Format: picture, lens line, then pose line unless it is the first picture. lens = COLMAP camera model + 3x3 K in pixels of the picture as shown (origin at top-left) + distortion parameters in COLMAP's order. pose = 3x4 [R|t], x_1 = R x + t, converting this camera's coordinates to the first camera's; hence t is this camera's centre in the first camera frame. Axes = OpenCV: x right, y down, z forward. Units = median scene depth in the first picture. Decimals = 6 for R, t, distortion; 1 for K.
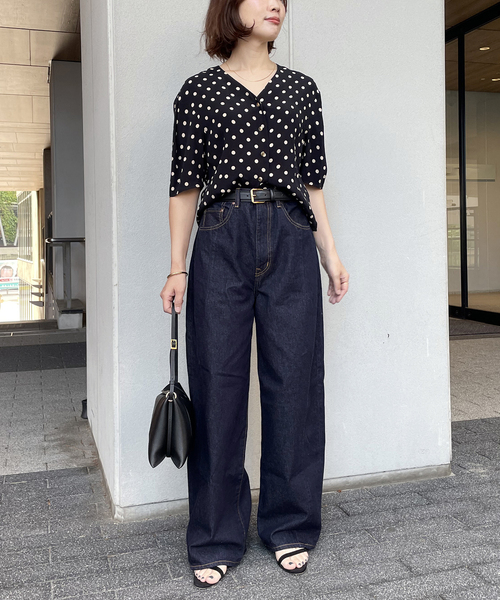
lens RADIAL K [[679.4, 0, 251.9], [0, 679.4, 227.3], [0, 0, 1]] dist [0.009561, 0.004717]
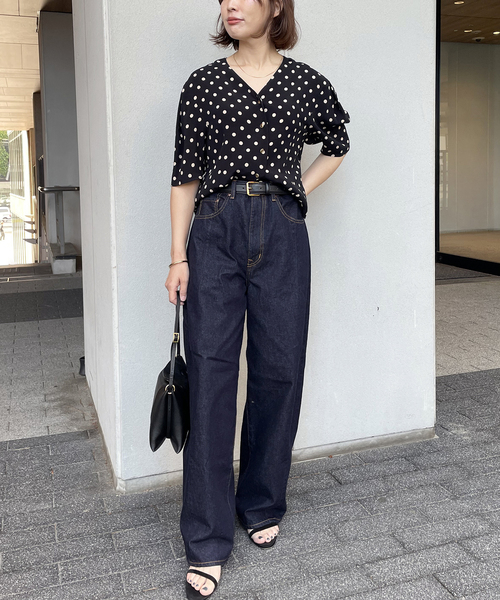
lens RADIAL K [[638.1, 0, 249.5], [0, 638.1, 205.2], [0, 0, 1]] dist [0.017537, -0.011200]
pose [[0.999641, -0.002707, 0.026659, -0.022708], [0.000985, 0.997923, 0.064417, -0.066201], [-0.026778, -0.064368, 0.997567, 0.044964]]
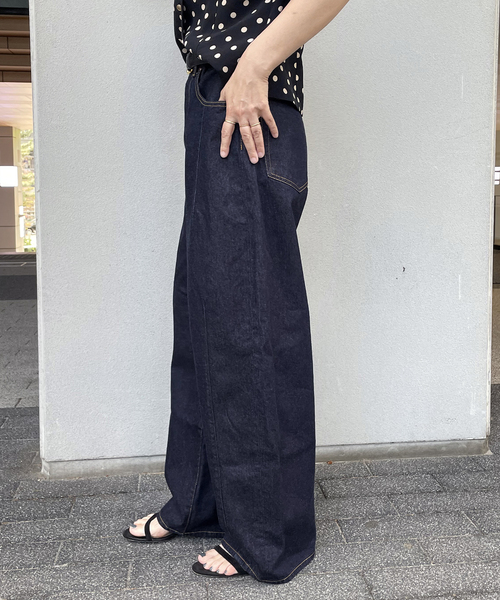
lens RADIAL K [[679.4, 0, 251.9], [0, 679.4, 227.3], [0, 0, 1]] dist [0.009561, 0.004717]
pose [[0.983924, 0.027040, -0.176531, 0.178816], [-0.011566, 0.996044, 0.088107, 0.051653], [0.178215, -0.084649, 0.980344, 0.249172]]
